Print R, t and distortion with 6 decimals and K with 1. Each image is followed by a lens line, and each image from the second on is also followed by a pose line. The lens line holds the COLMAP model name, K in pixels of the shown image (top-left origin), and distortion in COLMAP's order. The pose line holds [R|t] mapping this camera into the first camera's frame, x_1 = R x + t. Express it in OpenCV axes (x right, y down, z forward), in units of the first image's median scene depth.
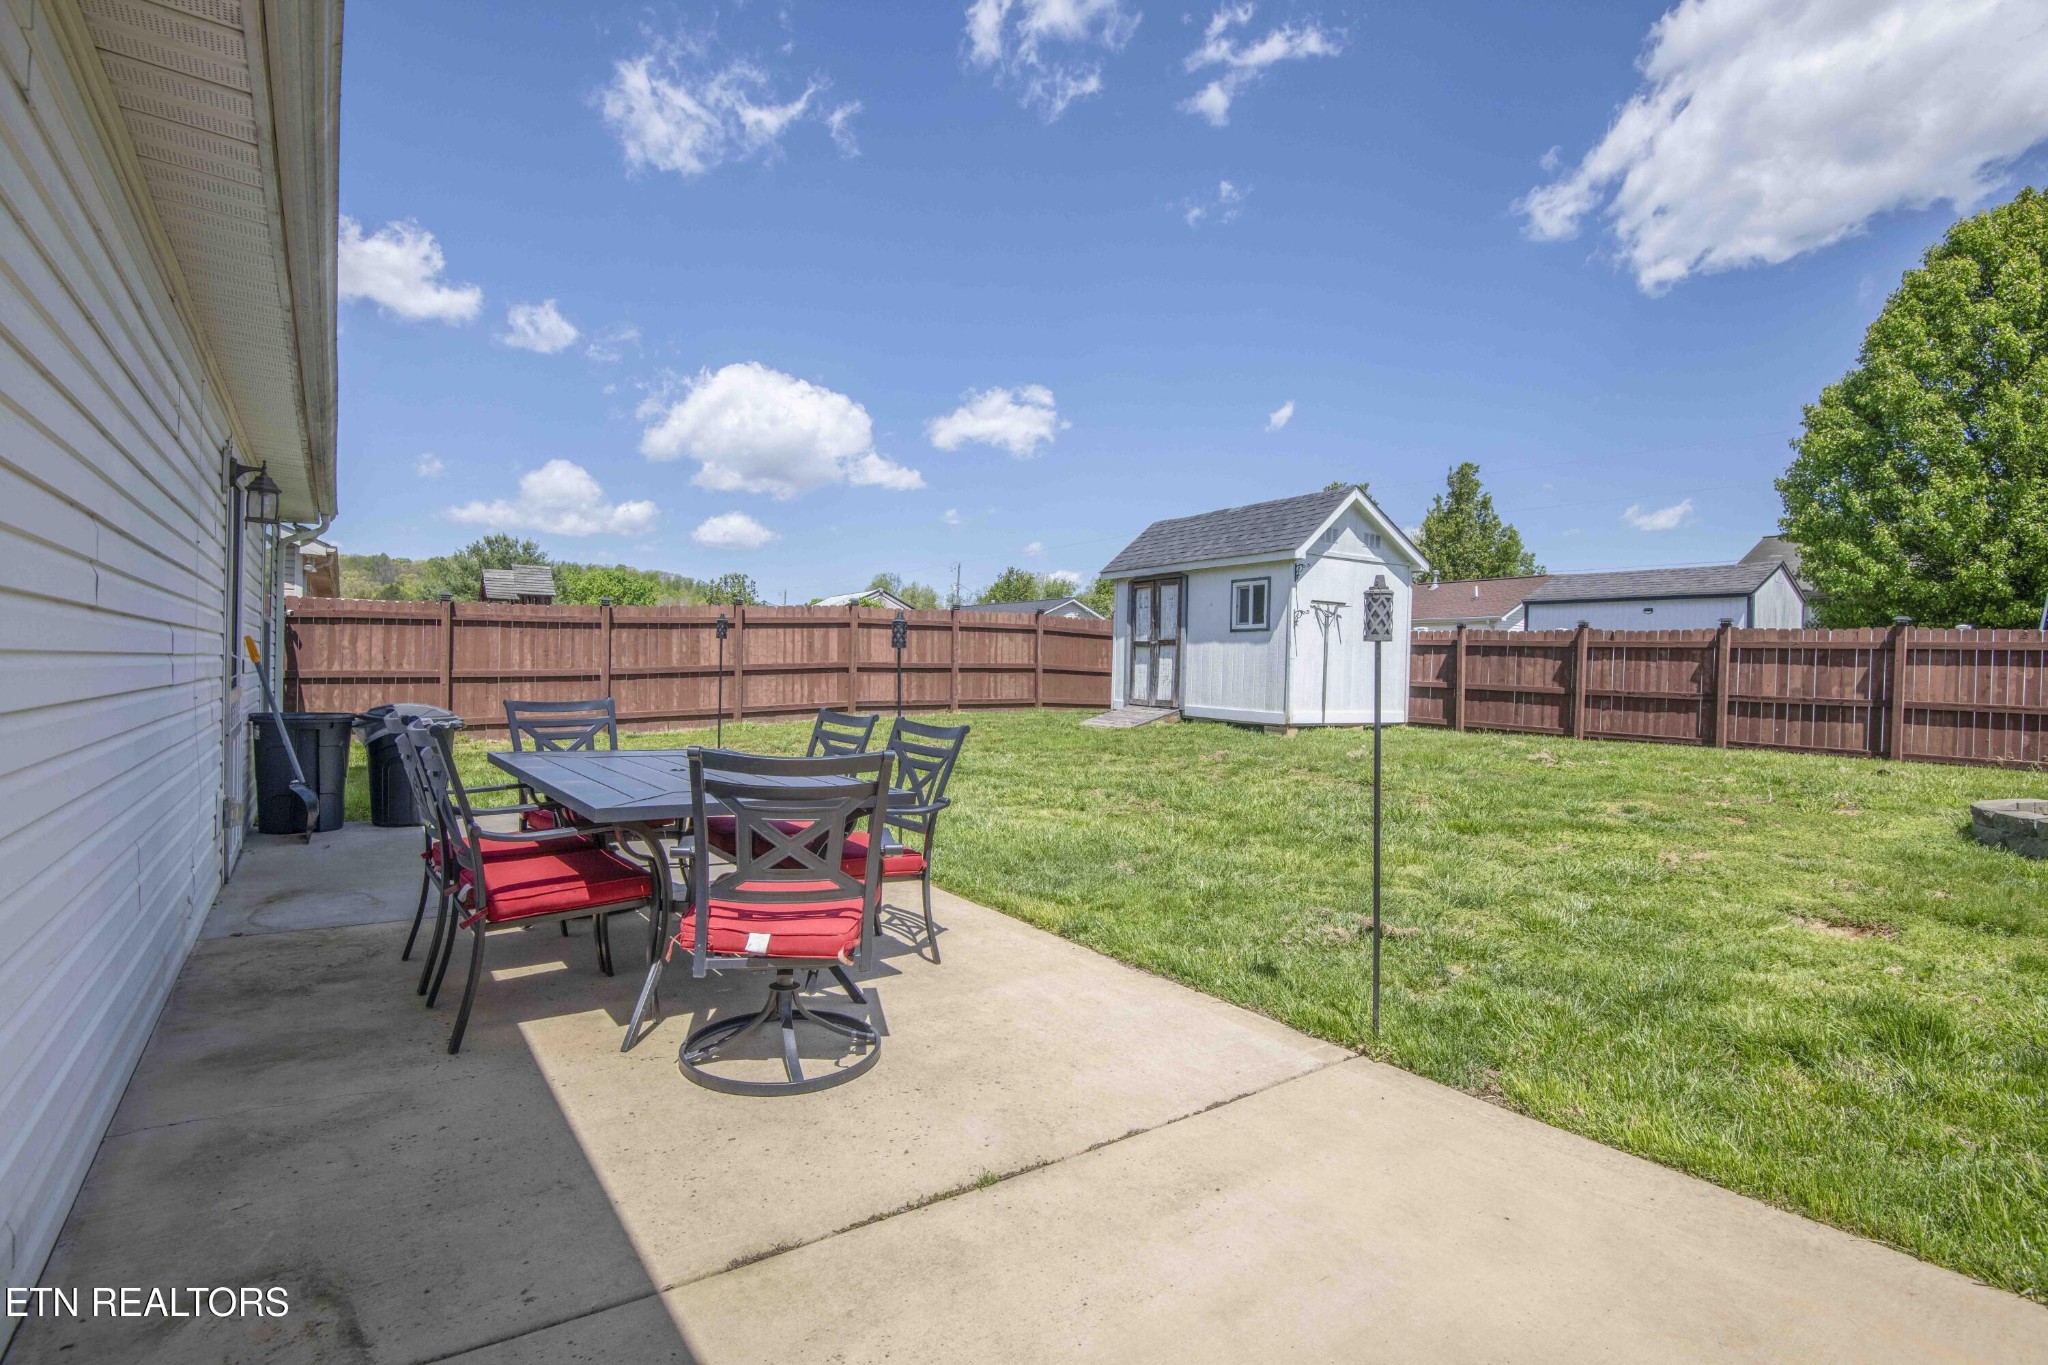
lens RADIAL K [[947.6, 0, 1056.7], [0, 947.6, 732.9], [0, 0, 1]] dist [-0.025723, -0.005958]
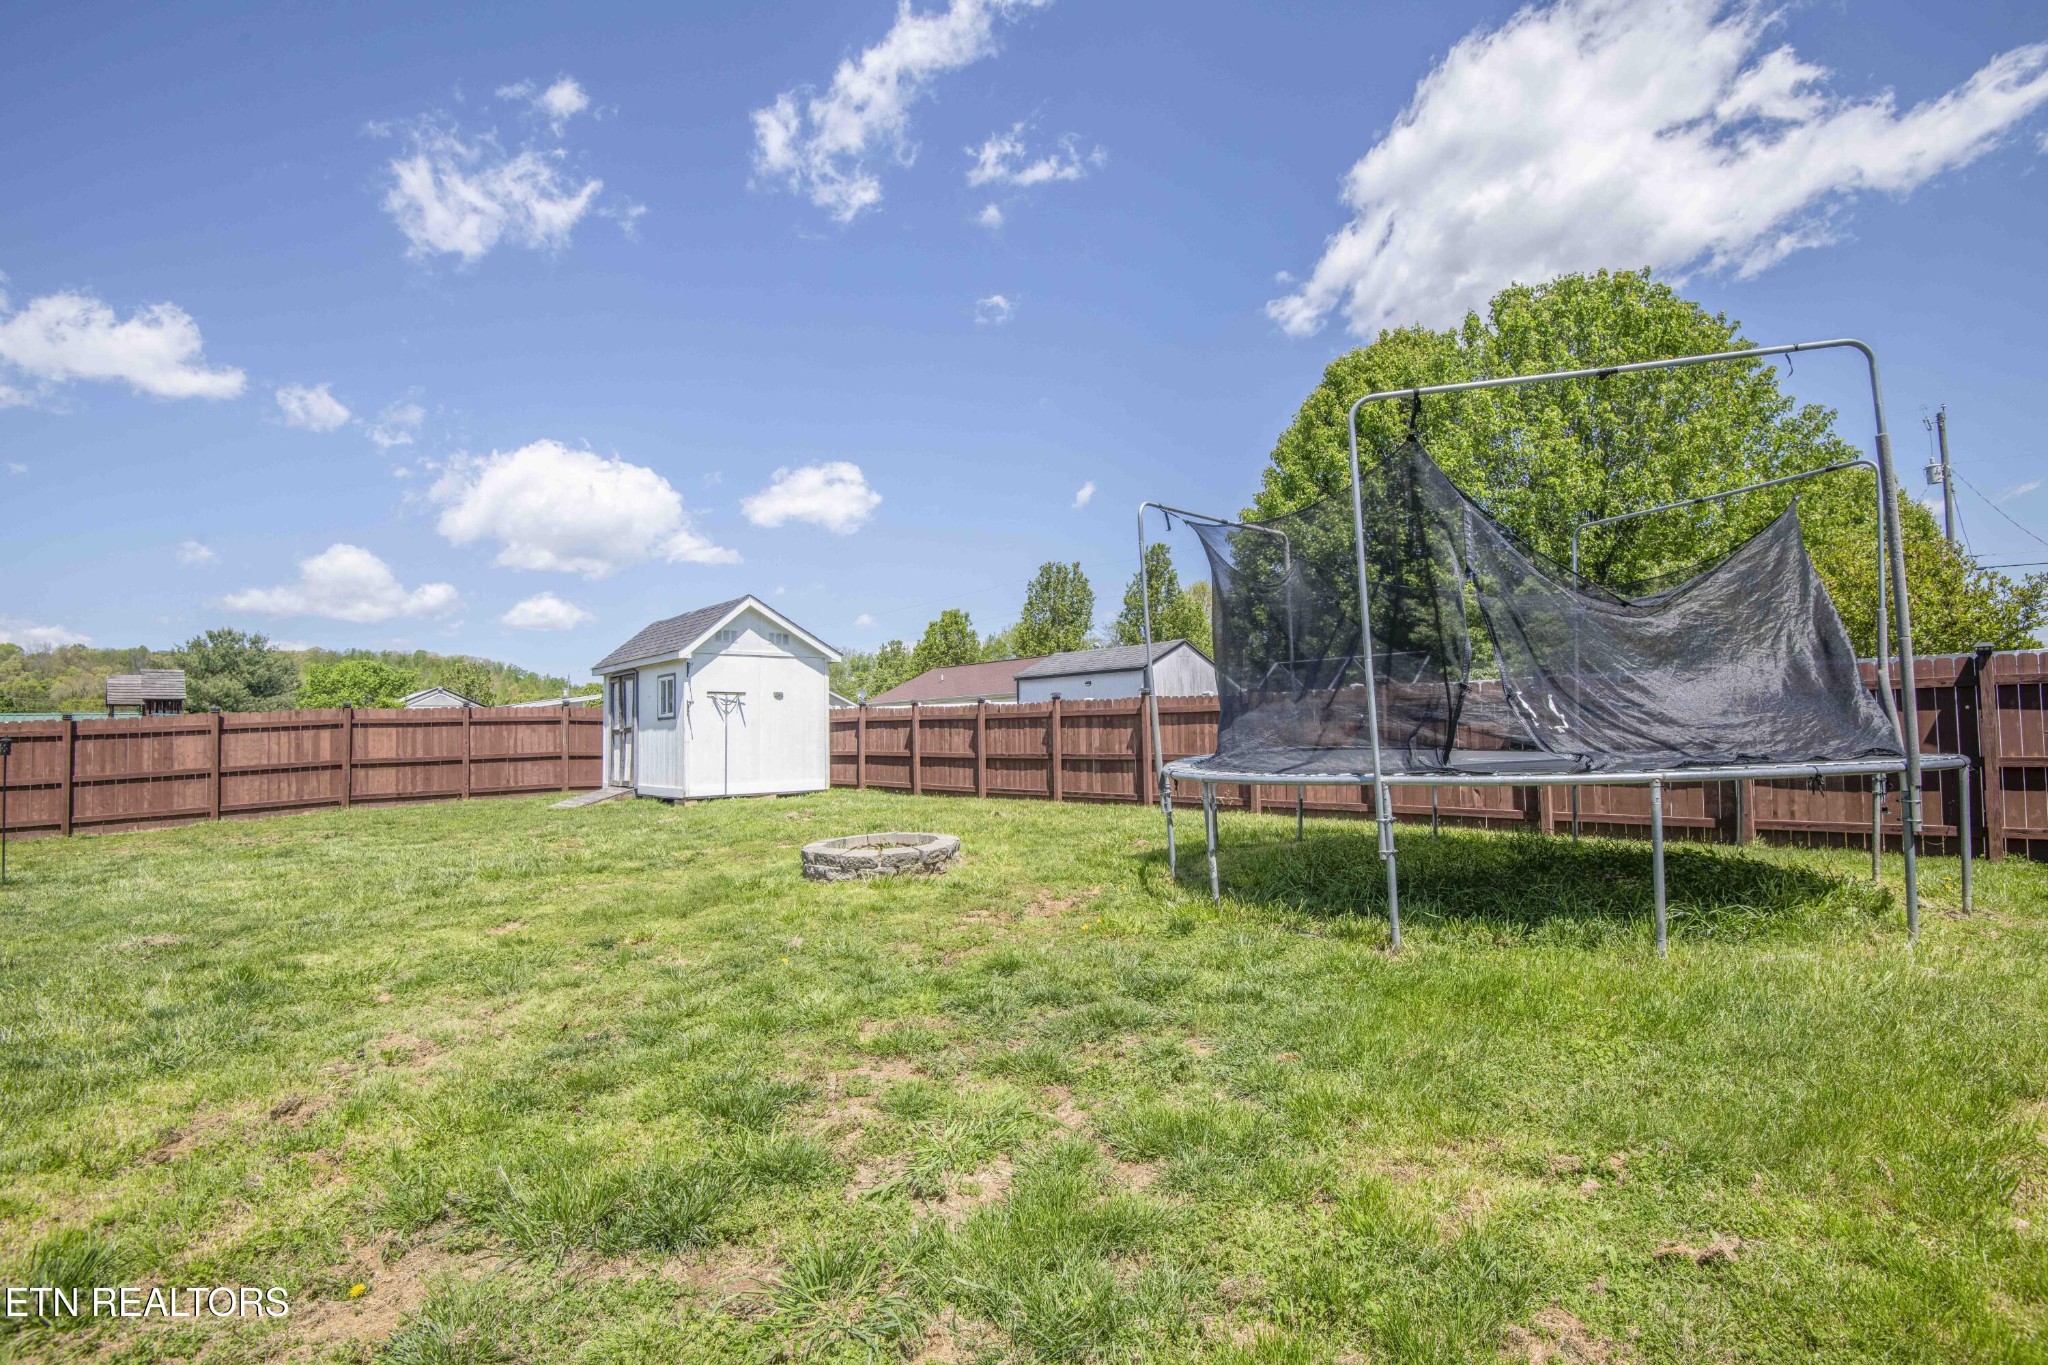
lens RADIAL K [[947.6, 0, 1028.5], [0, 947.6, 691.9], [0, 0, 1]] dist [-0.025723, -0.005958]
pose [[0.987218, -0.037734, 0.154845, 0.403514], [0.055659, 0.992022, -0.113111, 0.013906], [-0.149341, 0.120283, 0.981442, -0.188505]]
